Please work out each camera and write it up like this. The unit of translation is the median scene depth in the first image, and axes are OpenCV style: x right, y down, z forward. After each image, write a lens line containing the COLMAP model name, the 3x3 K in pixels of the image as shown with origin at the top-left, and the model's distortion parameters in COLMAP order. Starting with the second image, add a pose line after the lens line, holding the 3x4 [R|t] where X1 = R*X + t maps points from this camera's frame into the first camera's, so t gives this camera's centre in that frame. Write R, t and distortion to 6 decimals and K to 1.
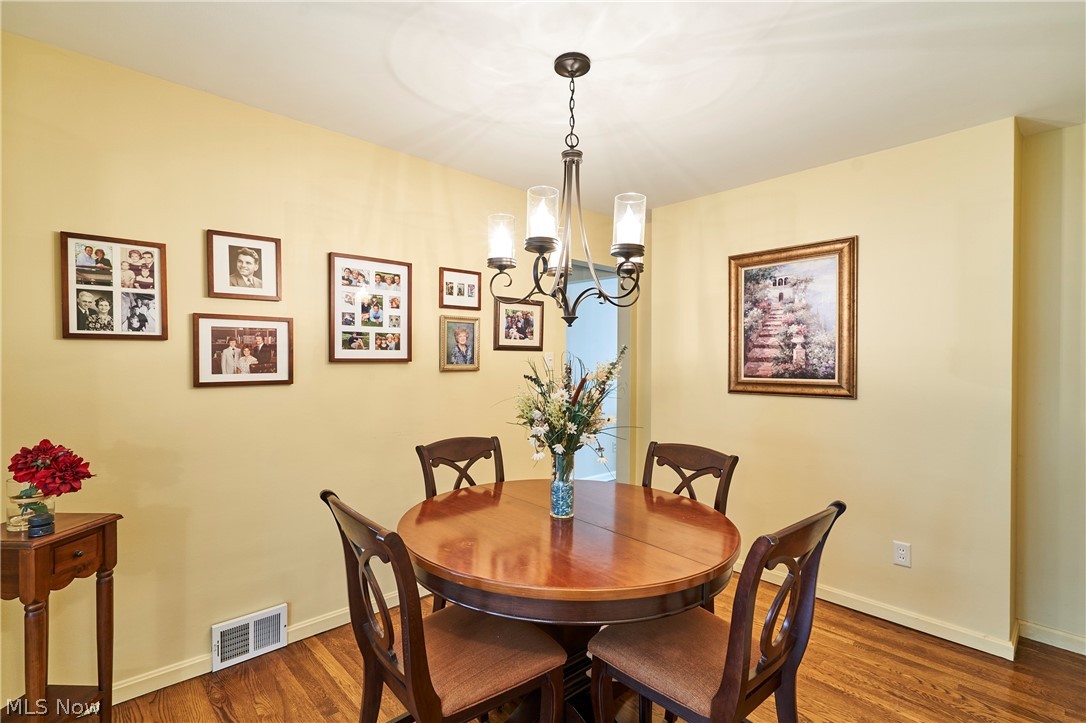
lens RADIAL K [[502.9, 0, 542.4], [0, 502.9, 361.1], [0, 0, 1]] dist [-0.000671, -0.000092]
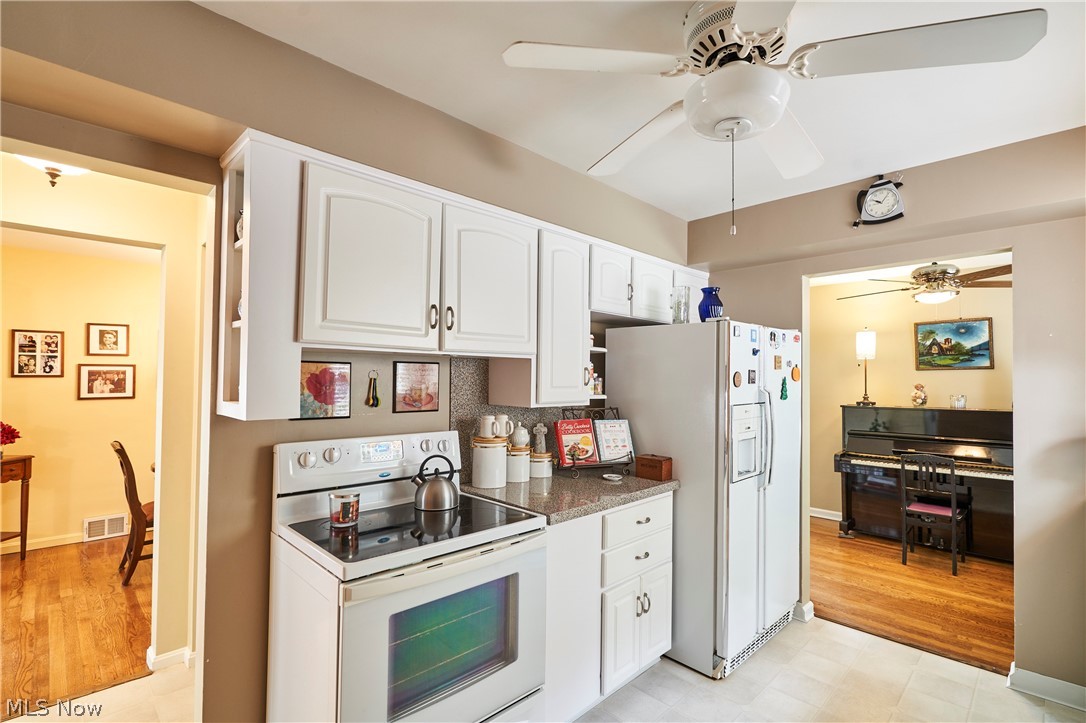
lens RADIAL K [[502.9, 0, 543.8], [0, 502.9, 360.8], [0, 0, 1]] dist [-0.000671, -0.000092]
pose [[0.999580, -0.001948, 0.028923, 1.189616], [0.003105, 0.999193, -0.040039, -0.020062], [-0.028822, 0.040112, 0.998779, -1.147516]]
